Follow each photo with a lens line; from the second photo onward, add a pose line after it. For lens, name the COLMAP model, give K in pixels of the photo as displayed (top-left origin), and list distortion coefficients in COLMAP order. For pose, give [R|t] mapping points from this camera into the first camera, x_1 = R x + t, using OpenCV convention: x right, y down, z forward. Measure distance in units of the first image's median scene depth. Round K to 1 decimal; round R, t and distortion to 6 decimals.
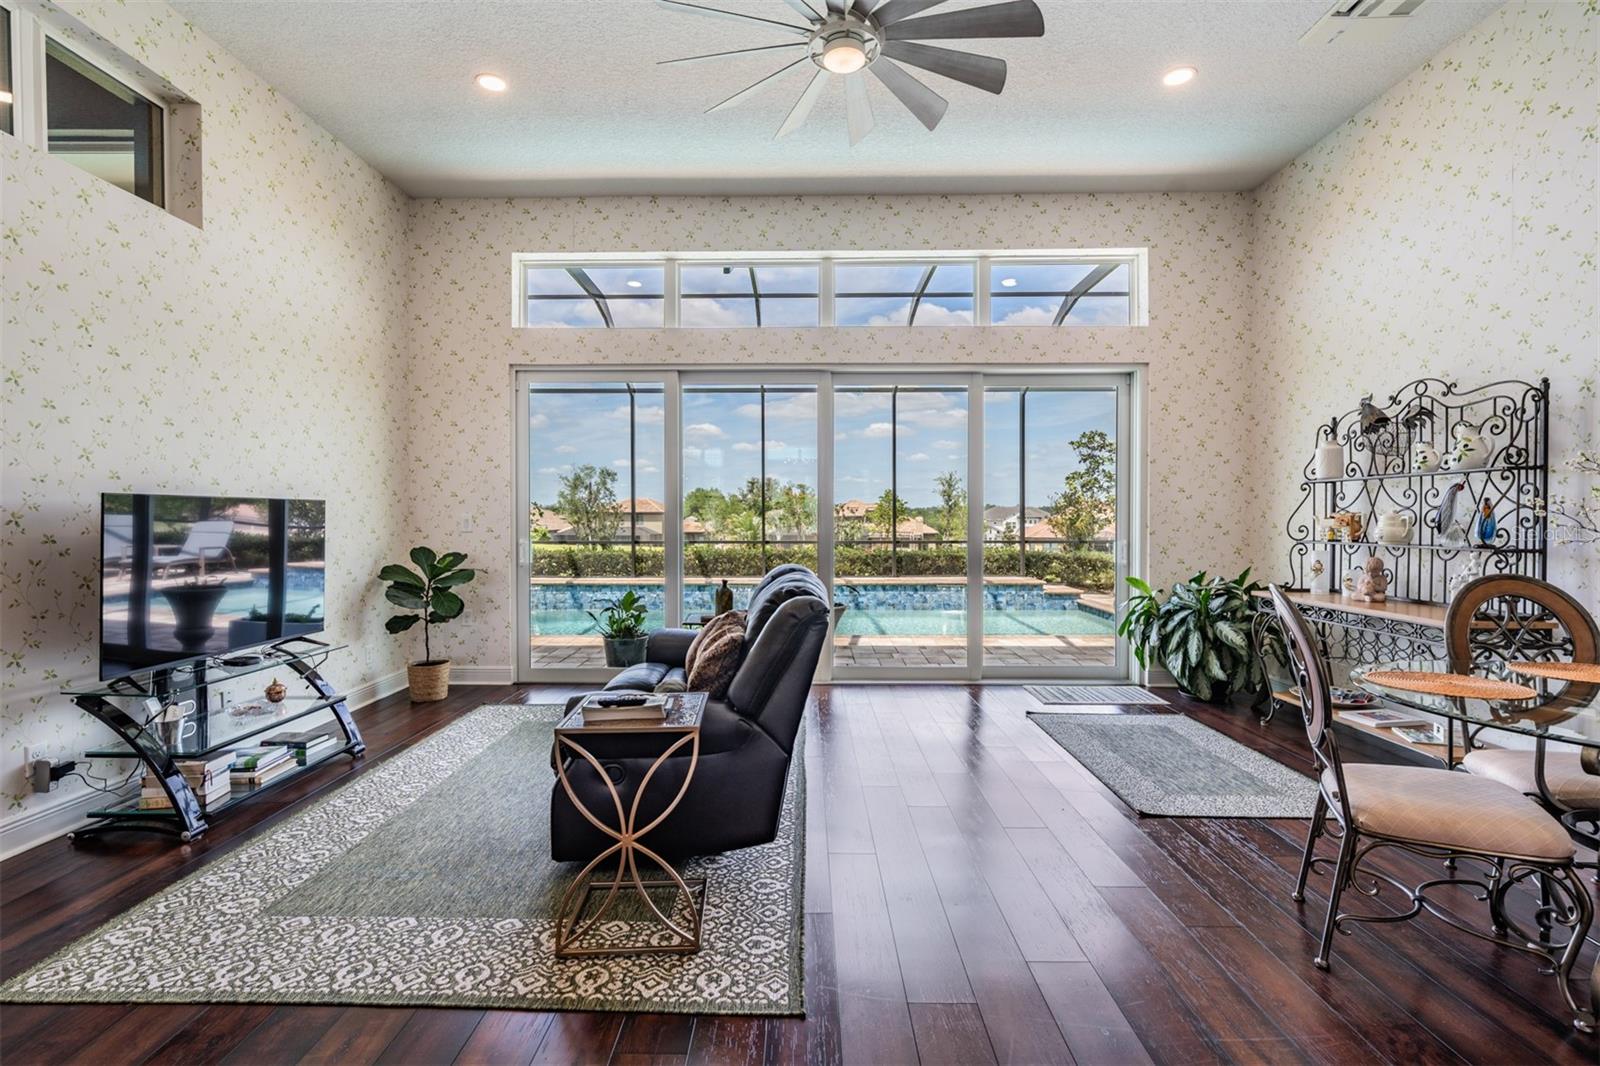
lens RADIAL K [[734.5, 0, 799.6], [0, 734.5, 531.5], [0, 0, 1]] dist [0.002748, 0.000502]
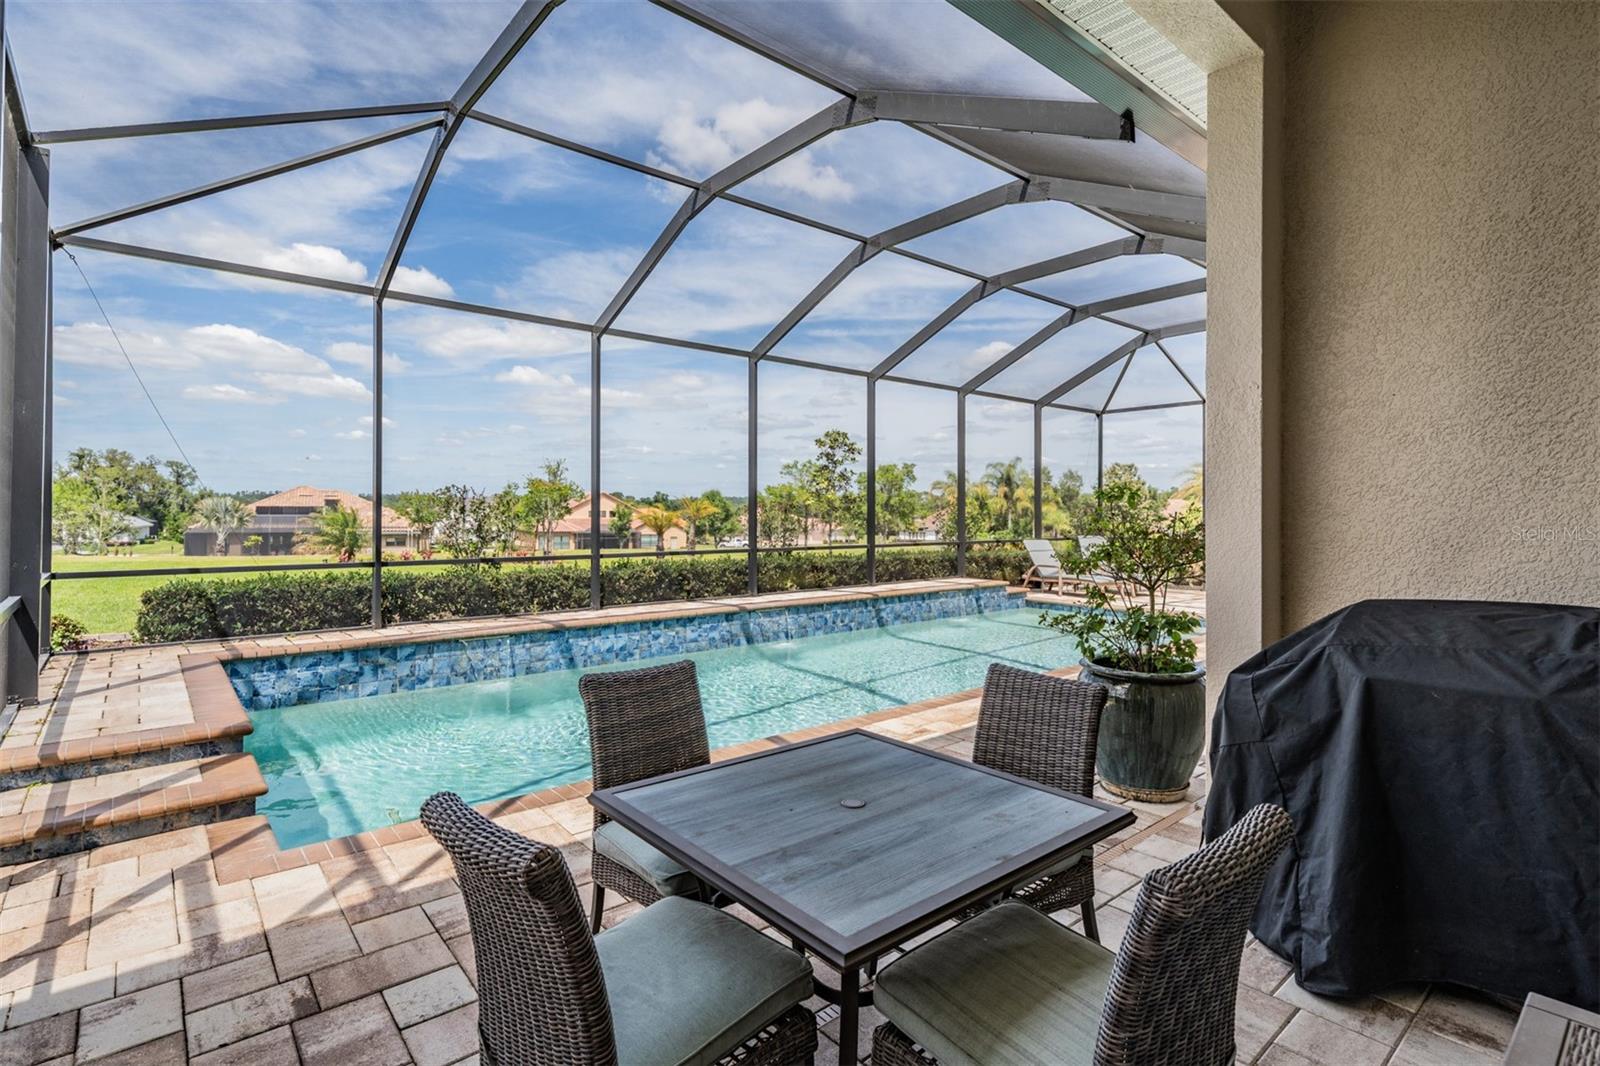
lens RADIAL K [[764.5, 0, 802.6], [0, 764.5, 526.5], [0, 0, 1]] dist [0.005623, 0.000030]
pose [[0.760452, -0.008964, 0.649333, -0.572191], [0.005975, 0.999959, 0.006807, -0.017822], [-0.649367, -0.001296, 0.760474, 0.375042]]
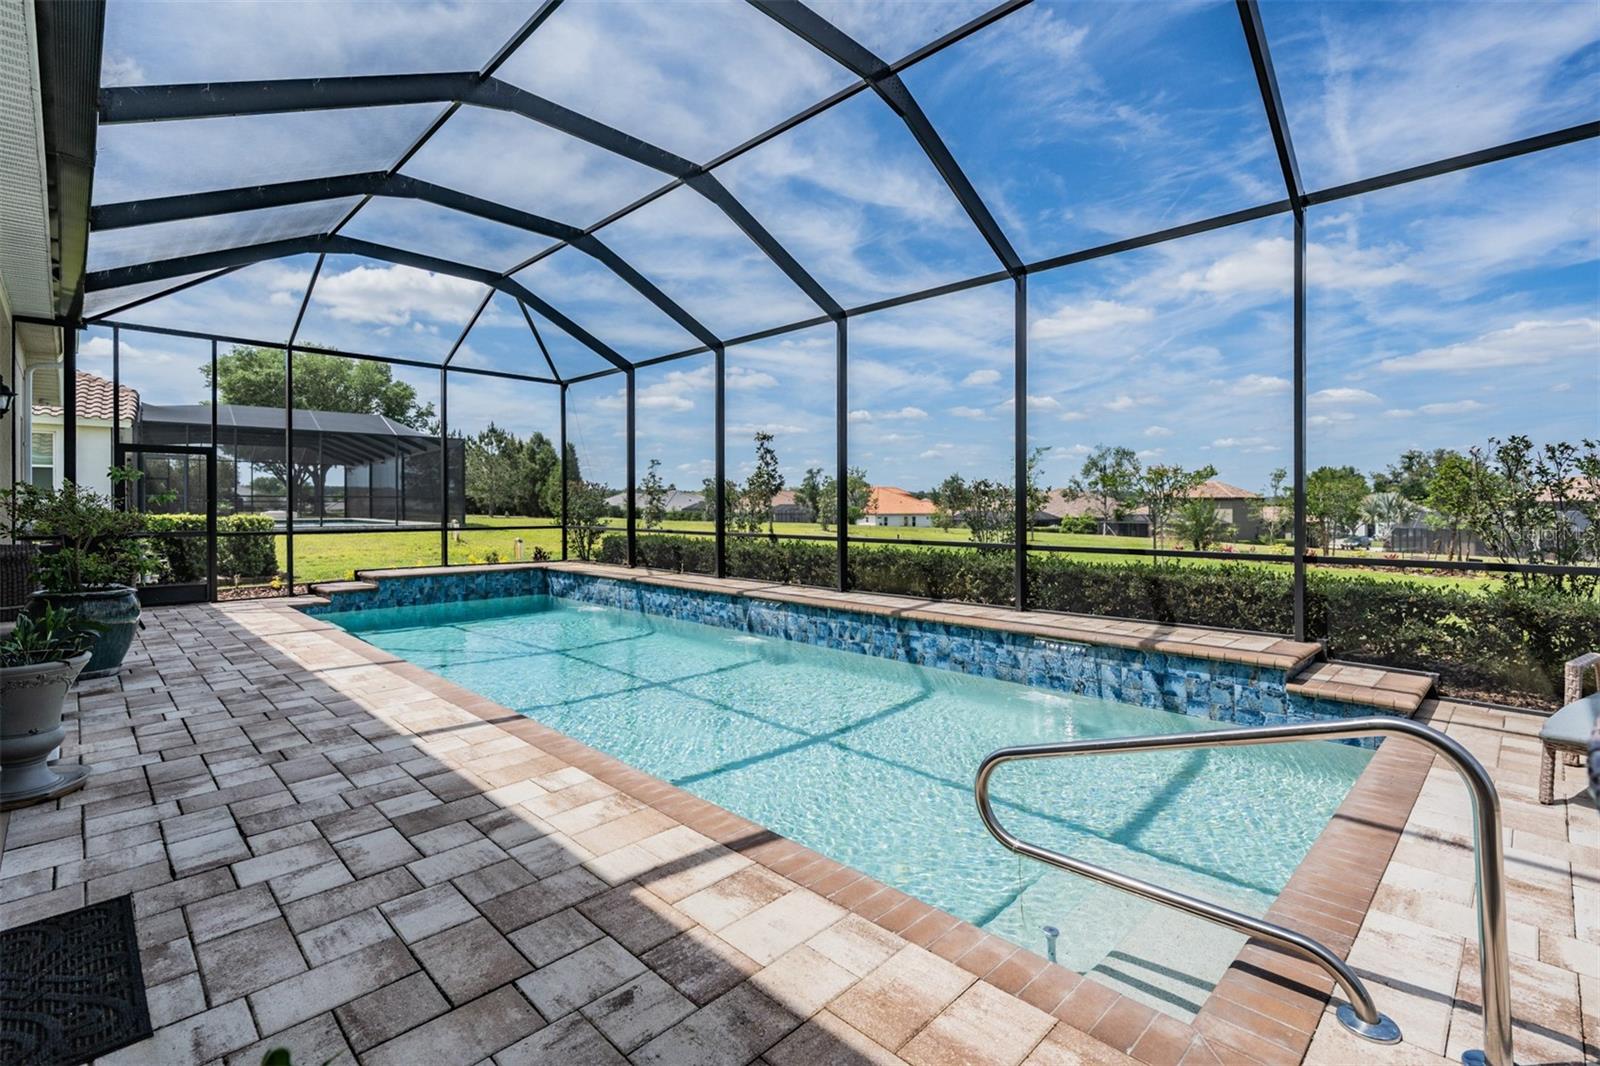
lens RADIAL K [[734.5, 0, 789.7], [0, 734.5, 506.9], [0, 0, 1]] dist [0.002748, 0.000502]
pose [[0.698984, 0.000775, -0.715137, 0.428022], [-0.011983, 0.999872, -0.010628, -0.008539], [0.715037, 0.015999, 0.698904, 0.525163]]
